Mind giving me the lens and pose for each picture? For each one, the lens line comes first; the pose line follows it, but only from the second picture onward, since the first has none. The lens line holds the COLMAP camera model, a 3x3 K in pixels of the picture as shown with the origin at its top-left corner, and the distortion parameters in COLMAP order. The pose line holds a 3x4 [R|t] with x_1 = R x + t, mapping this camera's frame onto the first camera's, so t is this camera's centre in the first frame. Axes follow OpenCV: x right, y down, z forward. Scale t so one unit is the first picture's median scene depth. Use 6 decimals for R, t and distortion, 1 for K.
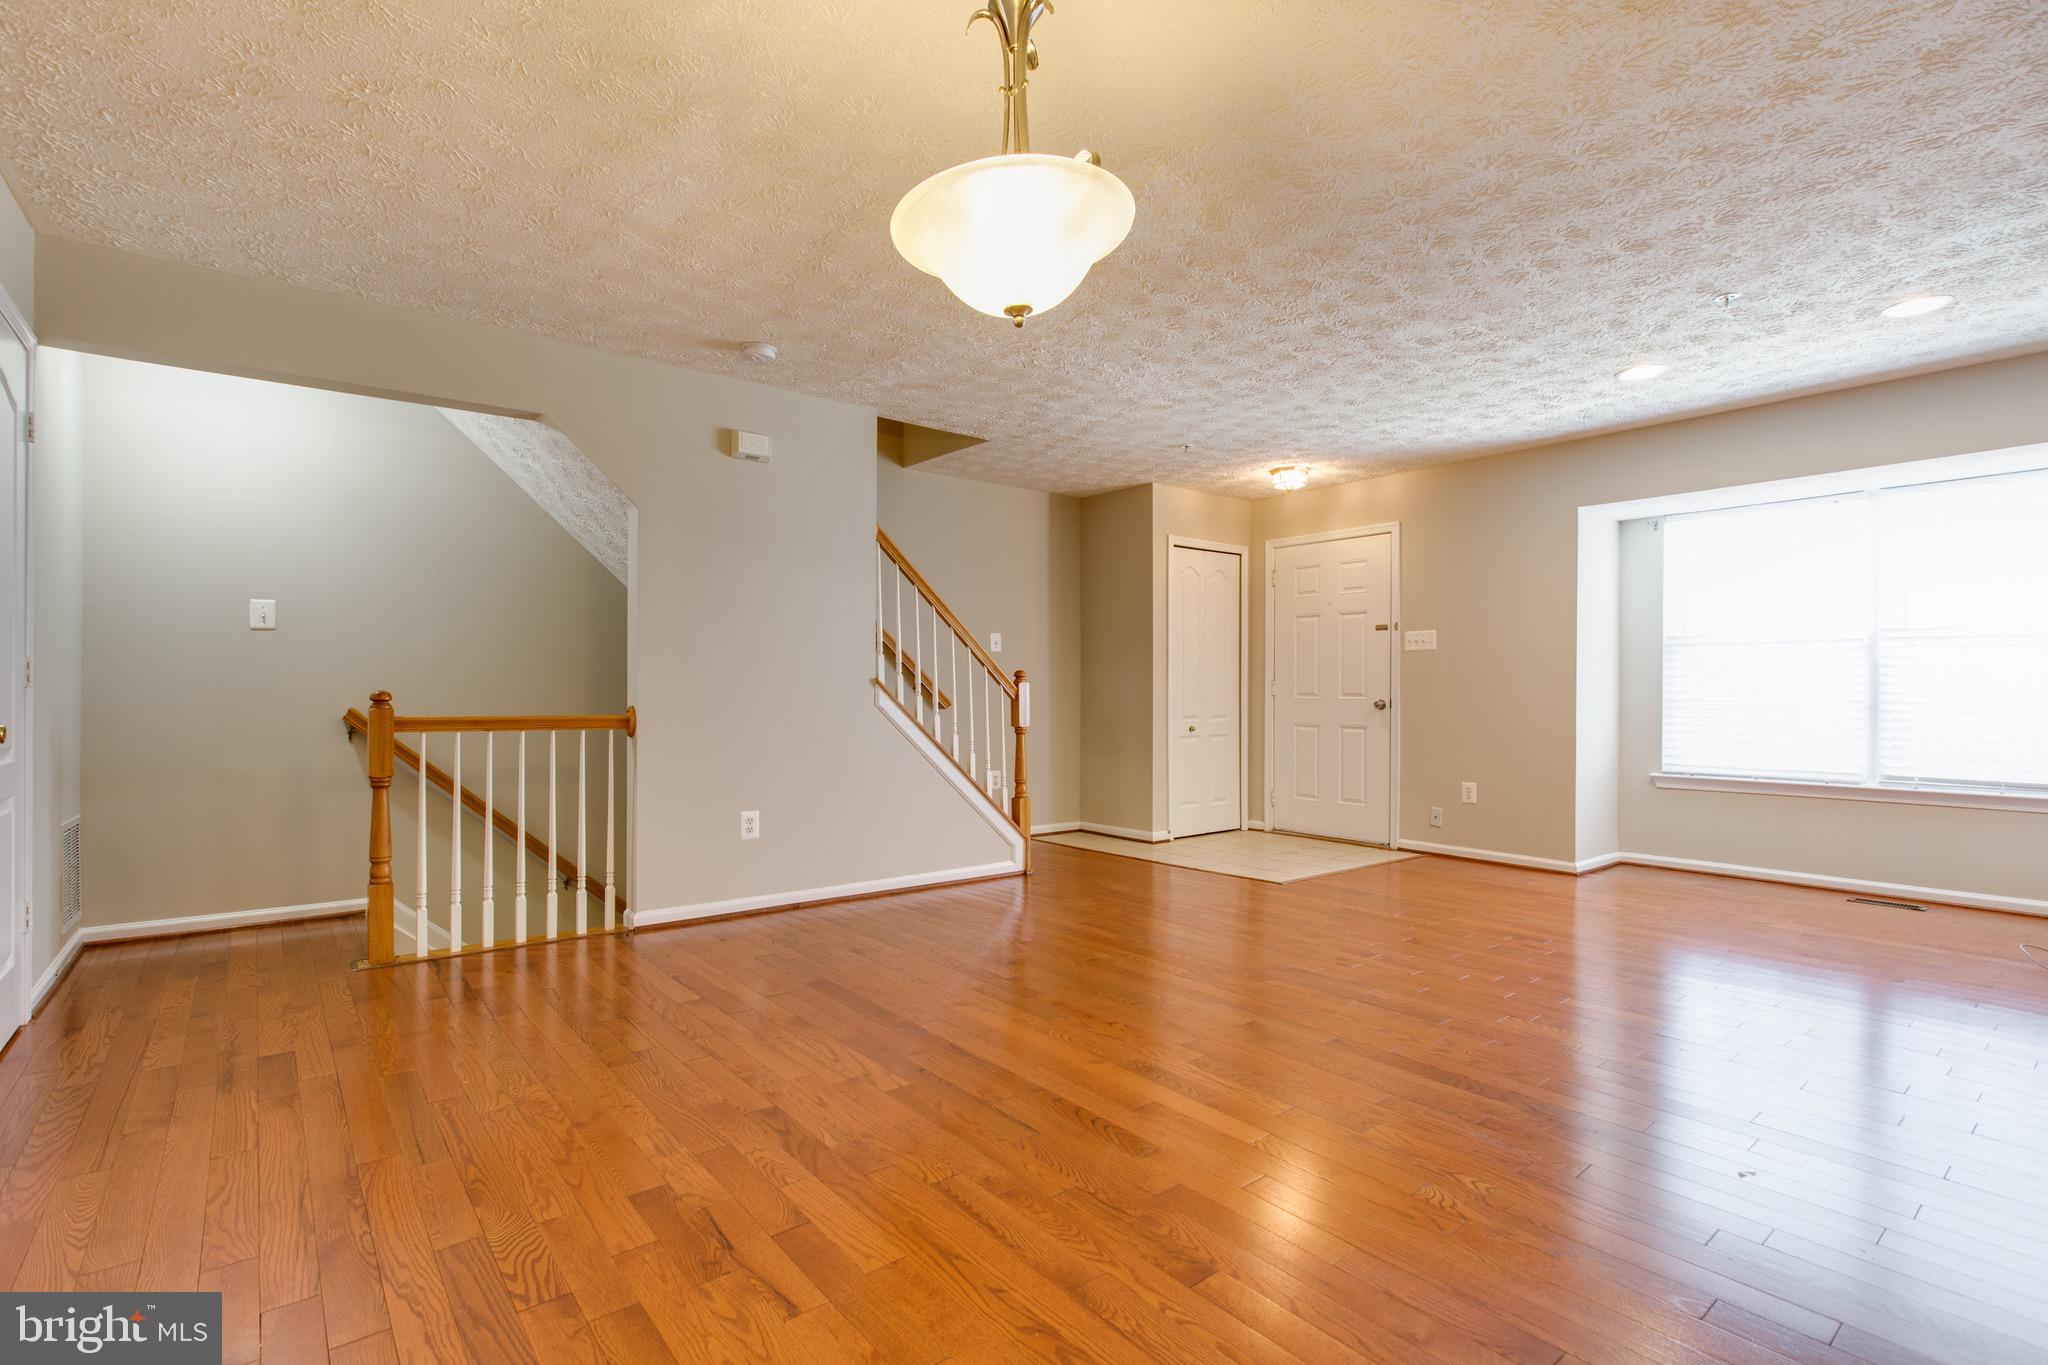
lens RADIAL K [[935.5, 0, 1022.0], [0, 935.5, 688.0], [0, 0, 1]] dist [-0.000373, 0.000035]
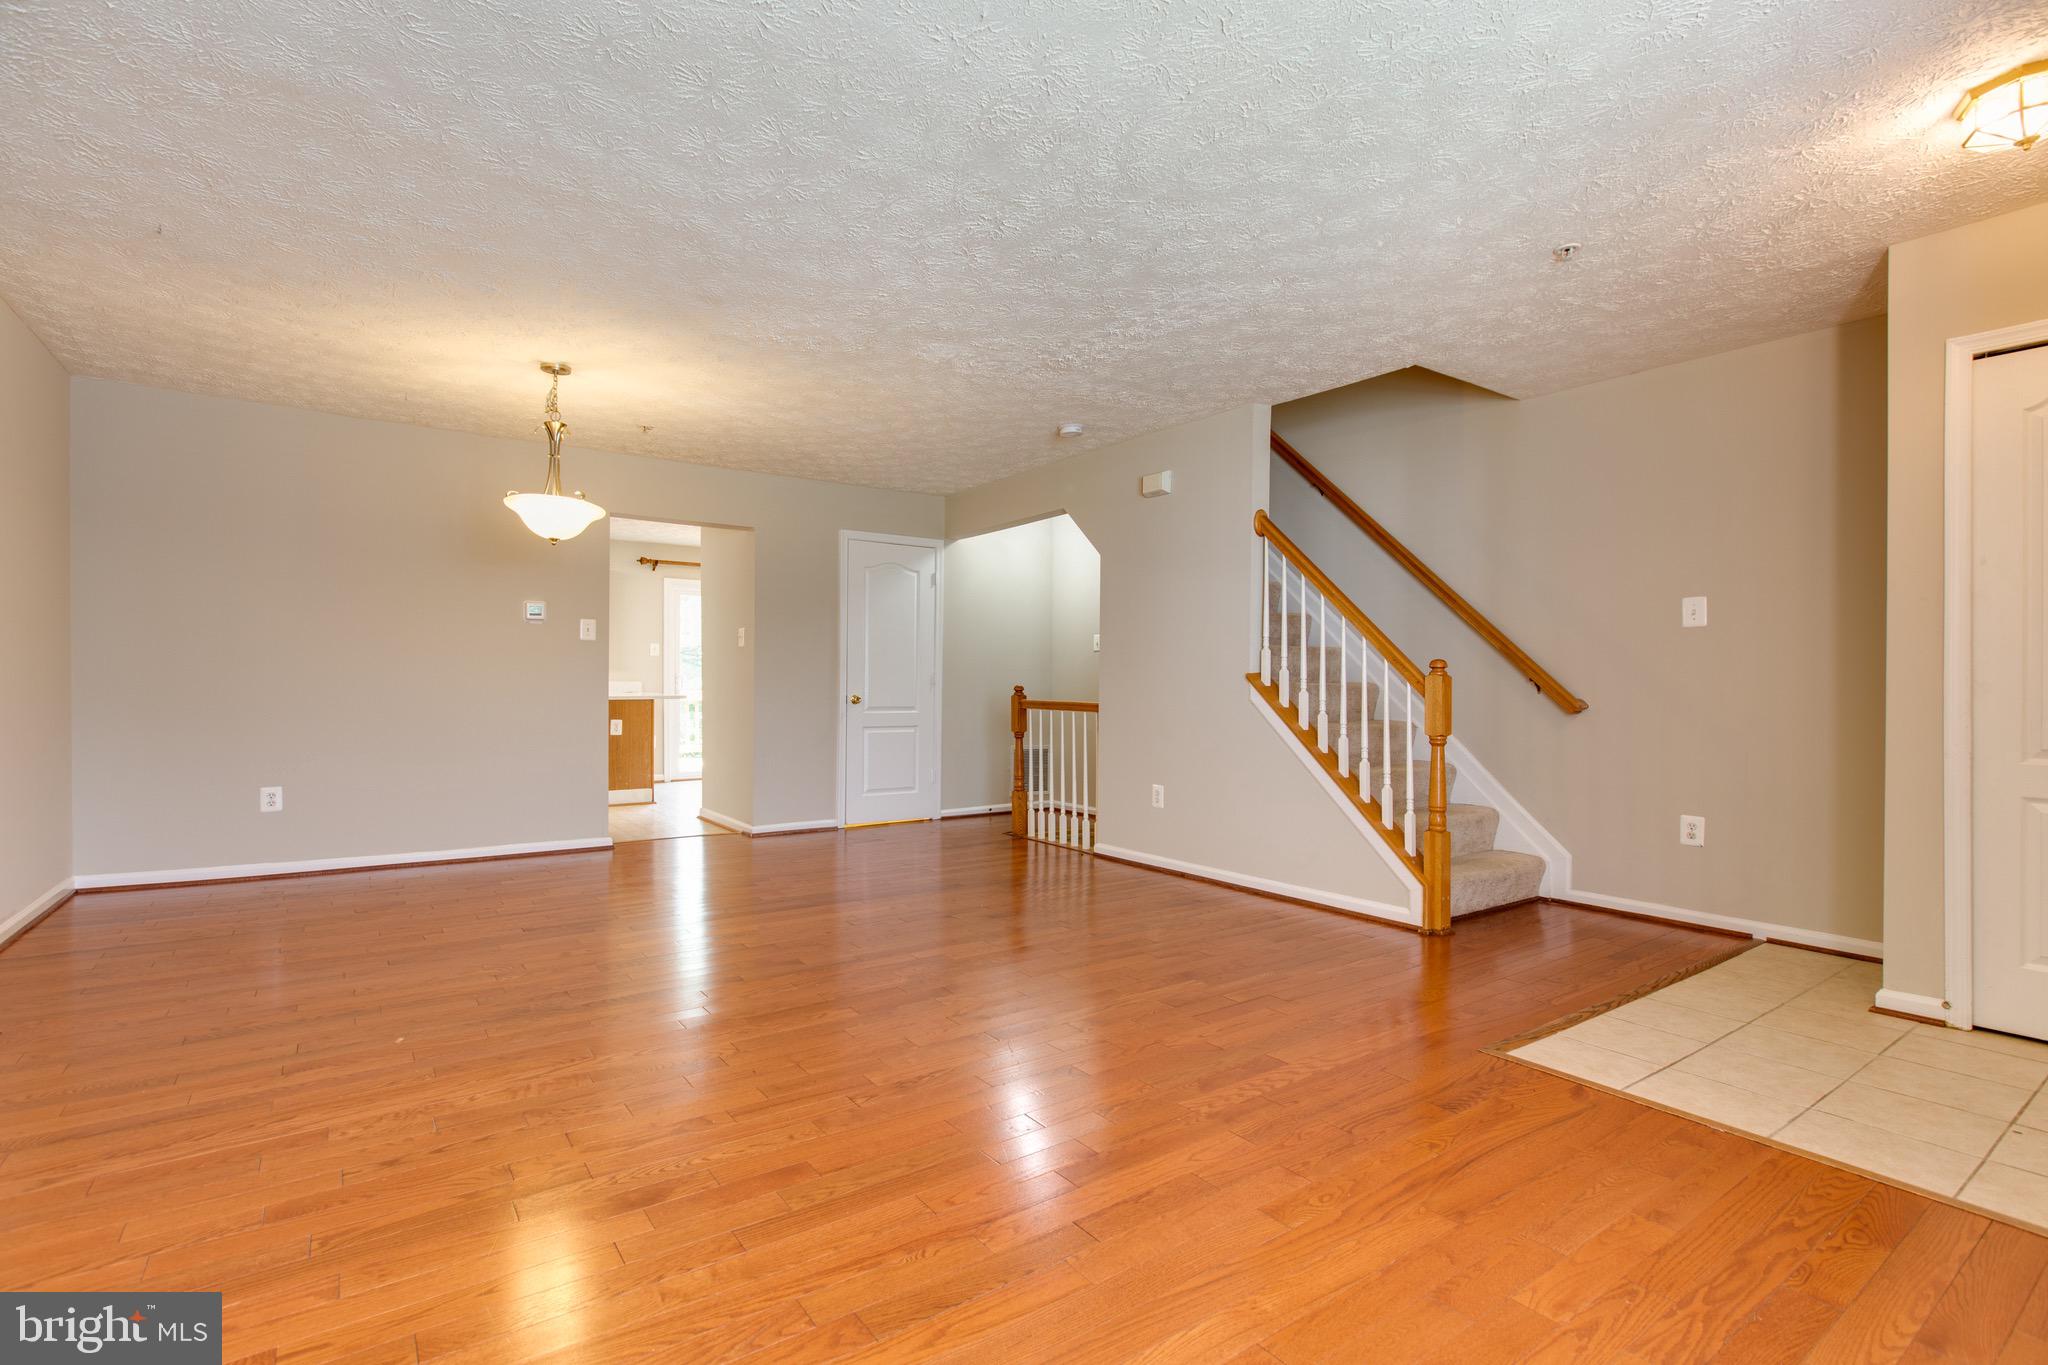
lens RADIAL K [[935.5, 0, 1022.0], [0, 935.5, 688.0], [0, 0, 1]] dist [-0.000373, 0.000035]
pose [[-0.033995, 0.004574, -0.999412, 0.919286], [0.003580, 0.999984, 0.004454, 0.000428], [0.999416, -0.003427, -0.034011, 0.862378]]
